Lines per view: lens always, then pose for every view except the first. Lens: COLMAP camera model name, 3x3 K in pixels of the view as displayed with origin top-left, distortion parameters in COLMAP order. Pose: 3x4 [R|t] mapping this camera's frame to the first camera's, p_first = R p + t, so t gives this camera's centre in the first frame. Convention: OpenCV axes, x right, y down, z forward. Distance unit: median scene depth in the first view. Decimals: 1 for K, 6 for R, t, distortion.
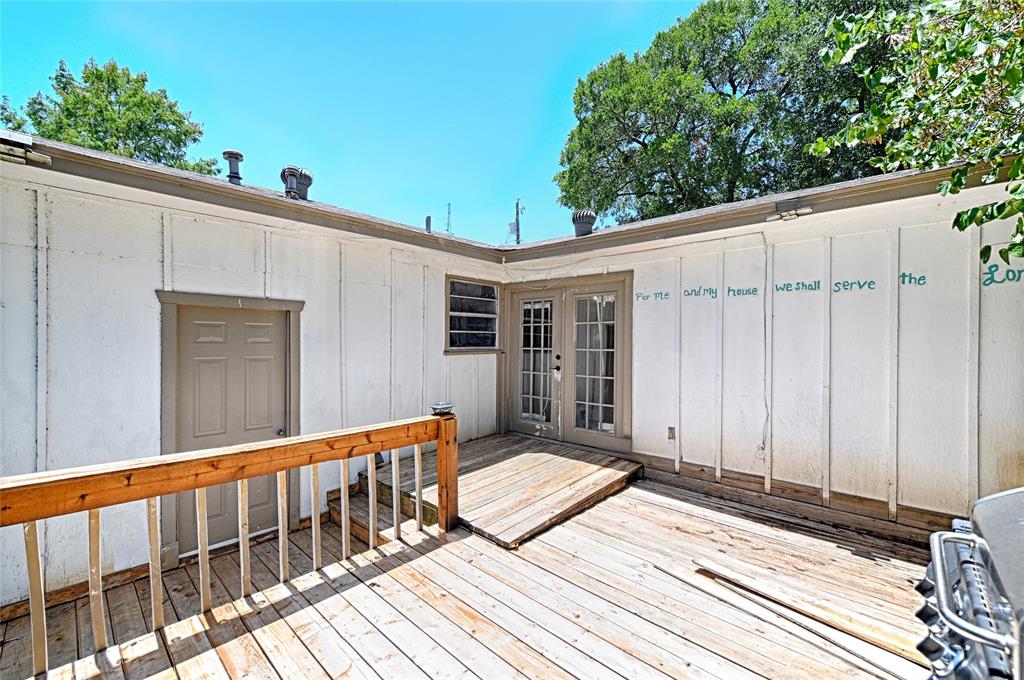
lens RADIAL K [[417.2, 0, 513.5], [0, 417.2, 341.1], [0, 0, 1]] dist [0.015025, -0.000095]
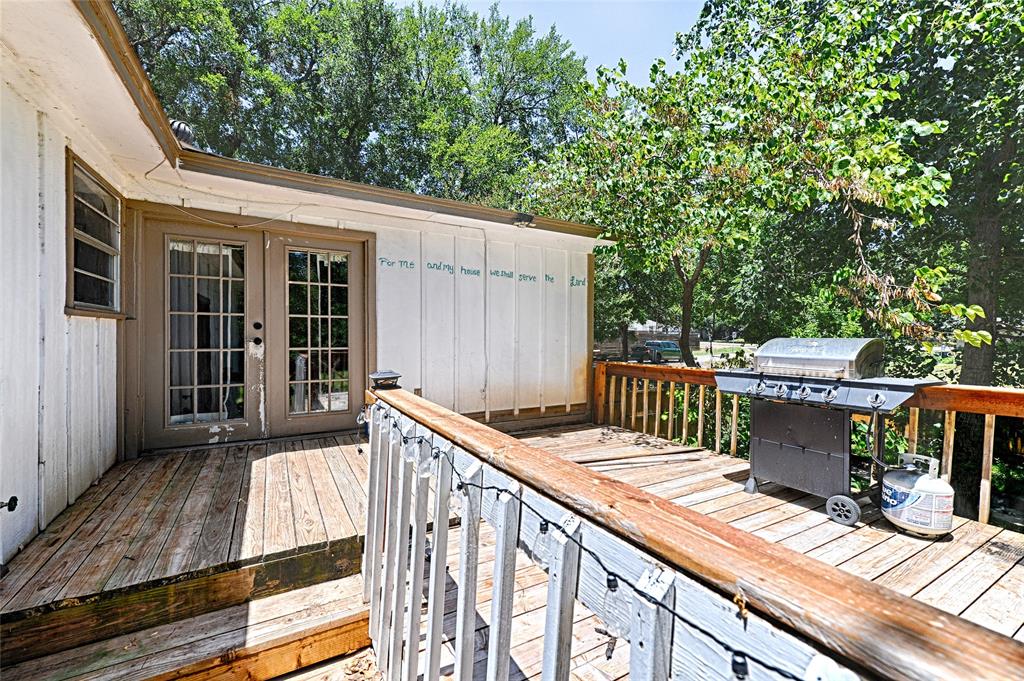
lens RADIAL K [[417.2, 0, 508.9], [0, 417.2, 337.8], [0, 0, 1]] dist [0.015025, -0.000095]
pose [[0.318229, -0.006409, 0.947992, -0.491564], [-0.003098, 0.999965, 0.007800, 0.057406], [-0.948009, -0.005419, 0.318198, 0.380564]]
